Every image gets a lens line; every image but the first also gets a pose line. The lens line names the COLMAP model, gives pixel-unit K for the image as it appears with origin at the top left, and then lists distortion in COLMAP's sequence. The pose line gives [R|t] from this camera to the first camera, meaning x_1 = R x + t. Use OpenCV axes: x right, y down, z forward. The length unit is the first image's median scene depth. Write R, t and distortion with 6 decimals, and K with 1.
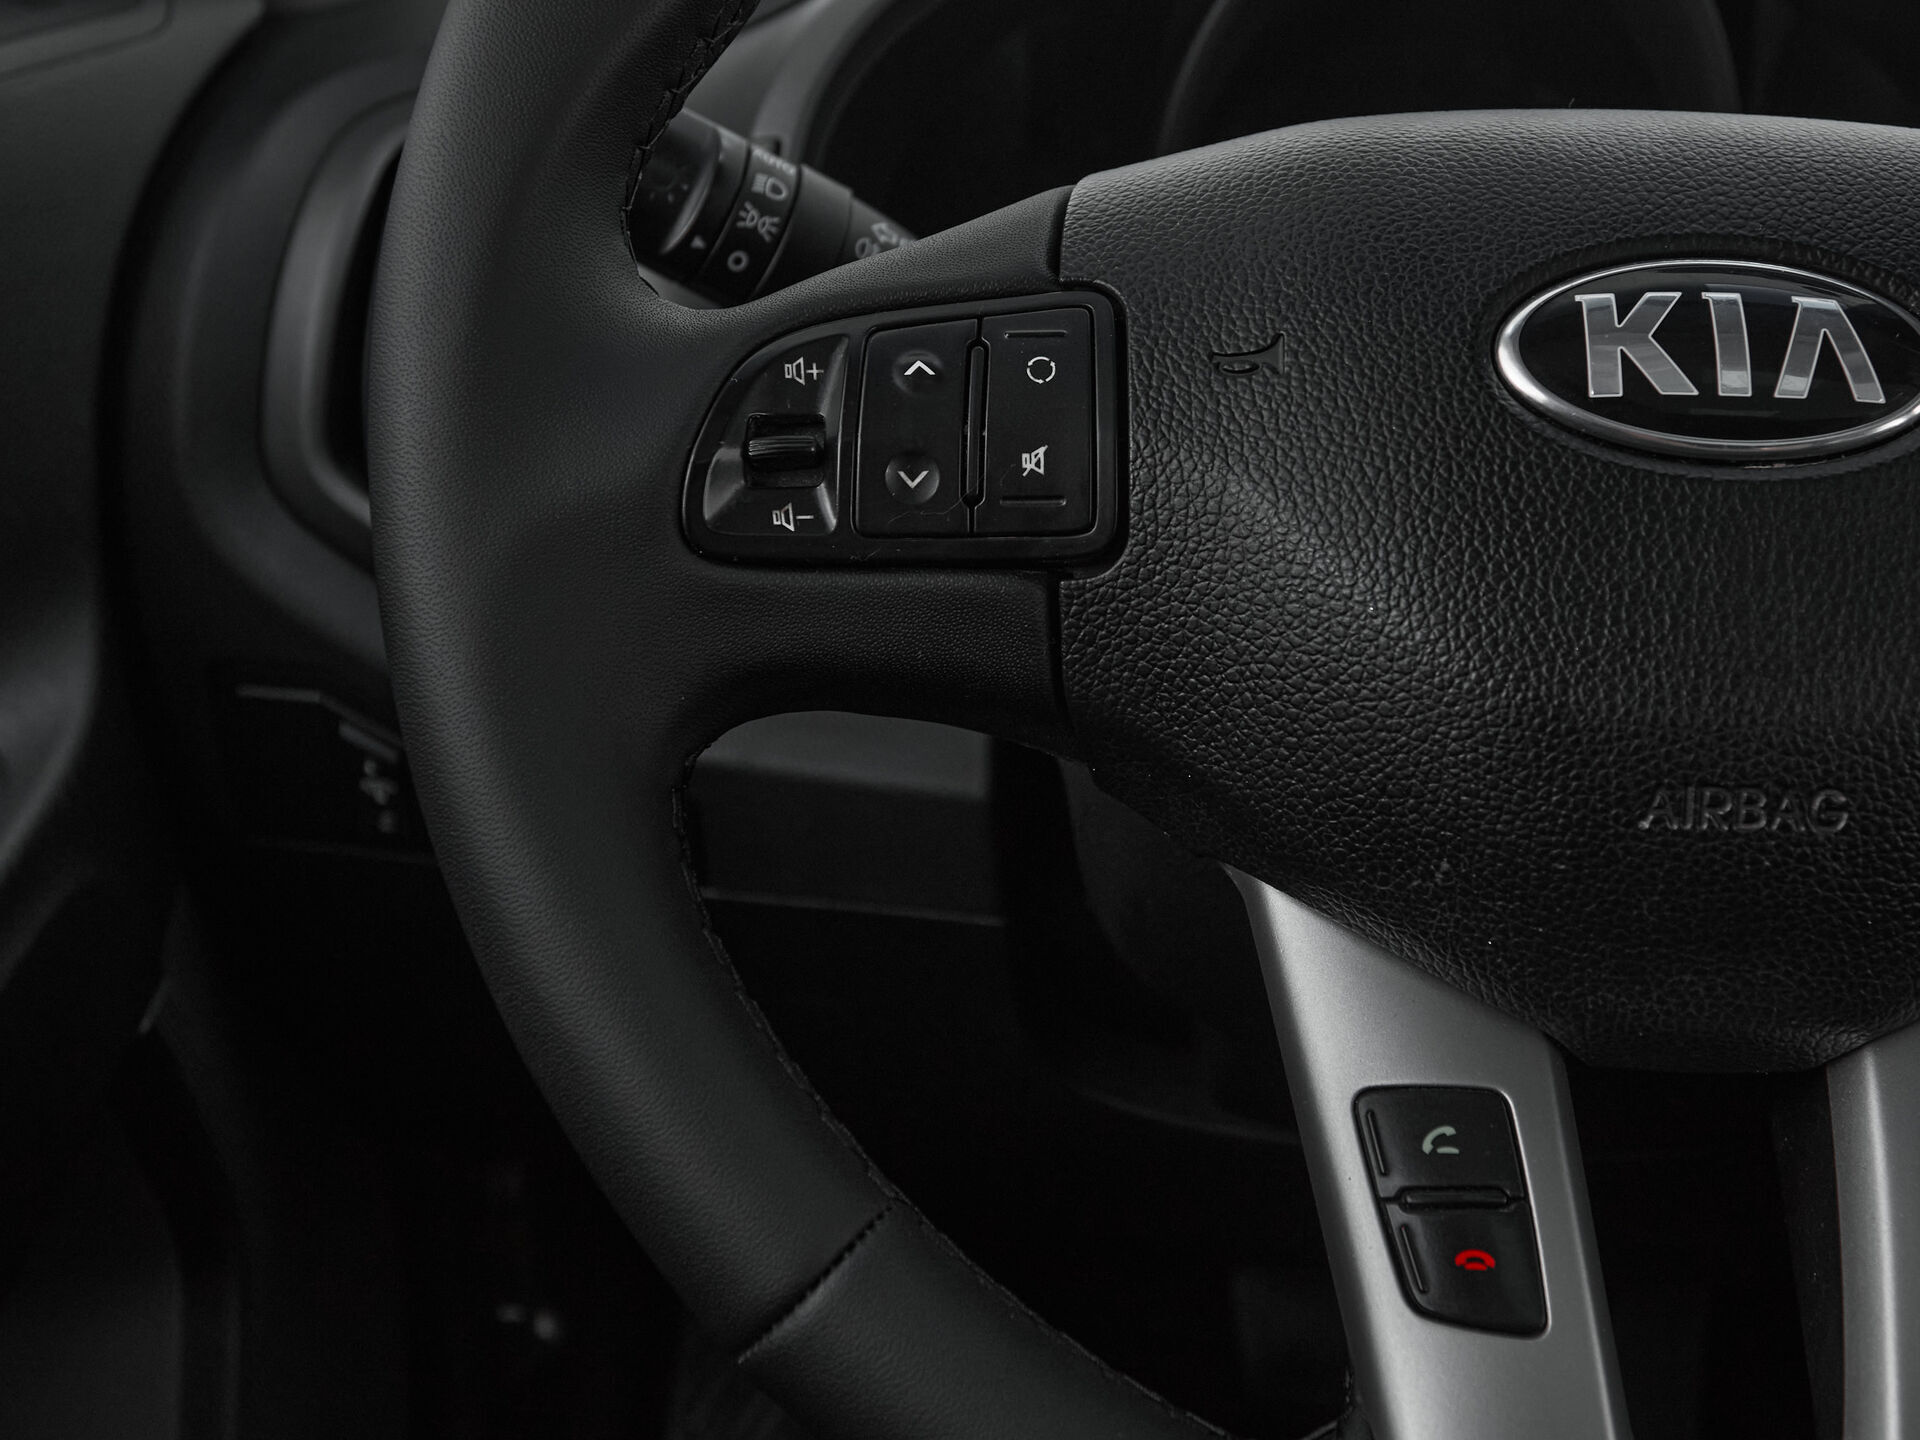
lens RADIAL K [[2028.1, 0, 1066.8], [0, 2028.1, 594.3], [0, 0, 1]] dist [-0.069719, 0.022841]
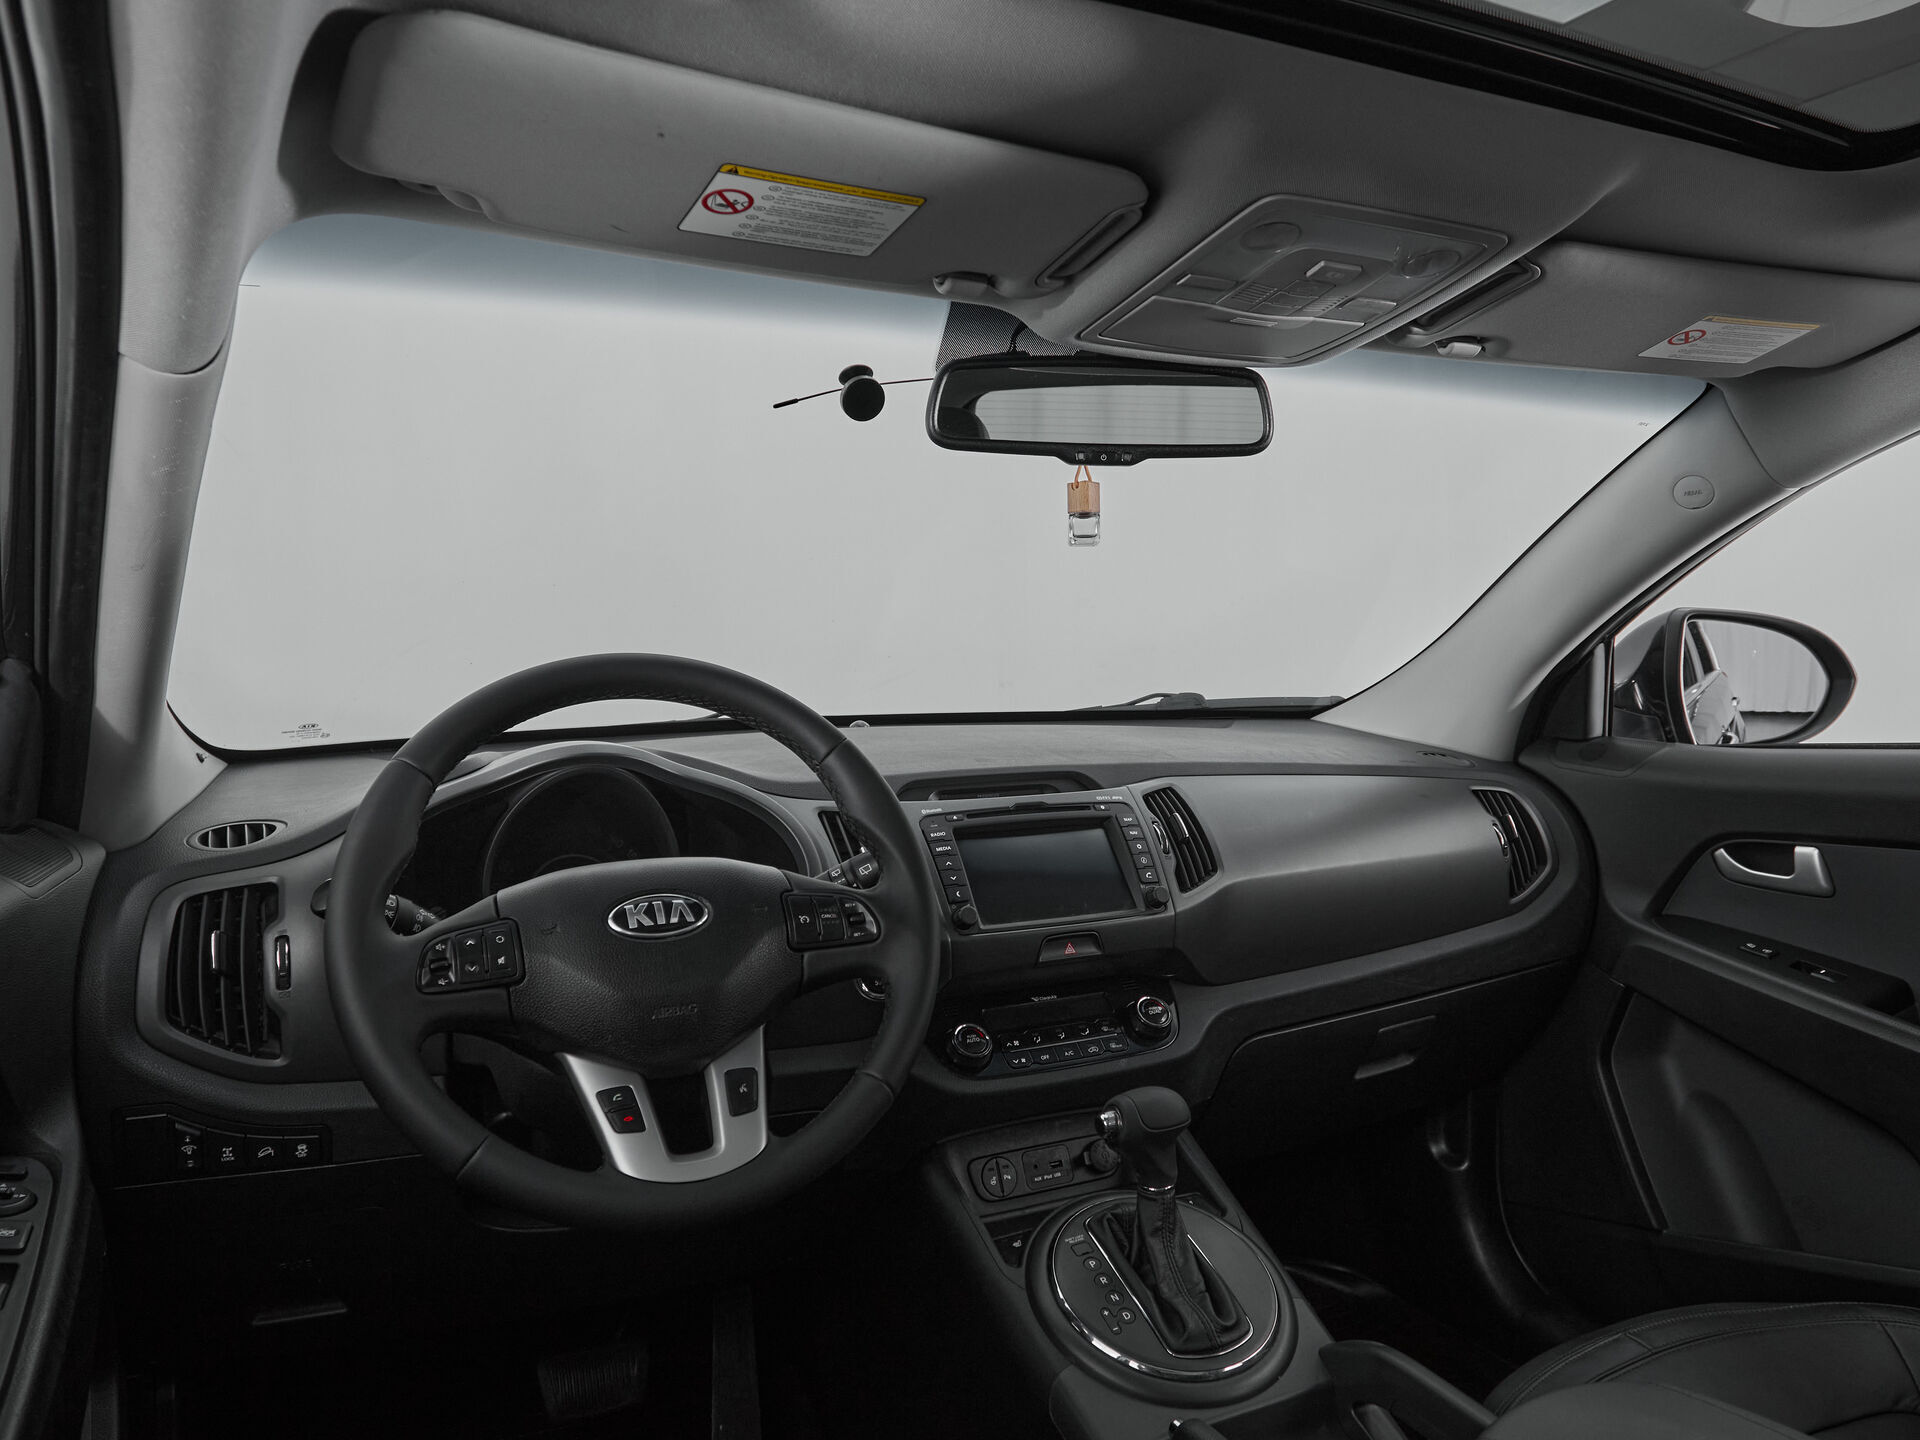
lens RADIAL K [[1356.4, 0, 1002.2], [0, 1356.4, 727.6], [0, 0, 1]] dist [-0.005069, -0.000871]
pose [[0.876142, -0.059562, 0.478359, -0.432908], [0.184783, 0.958033, -0.219154, 0.288284], [-0.445230, 0.280403, 0.850379, -2.060021]]
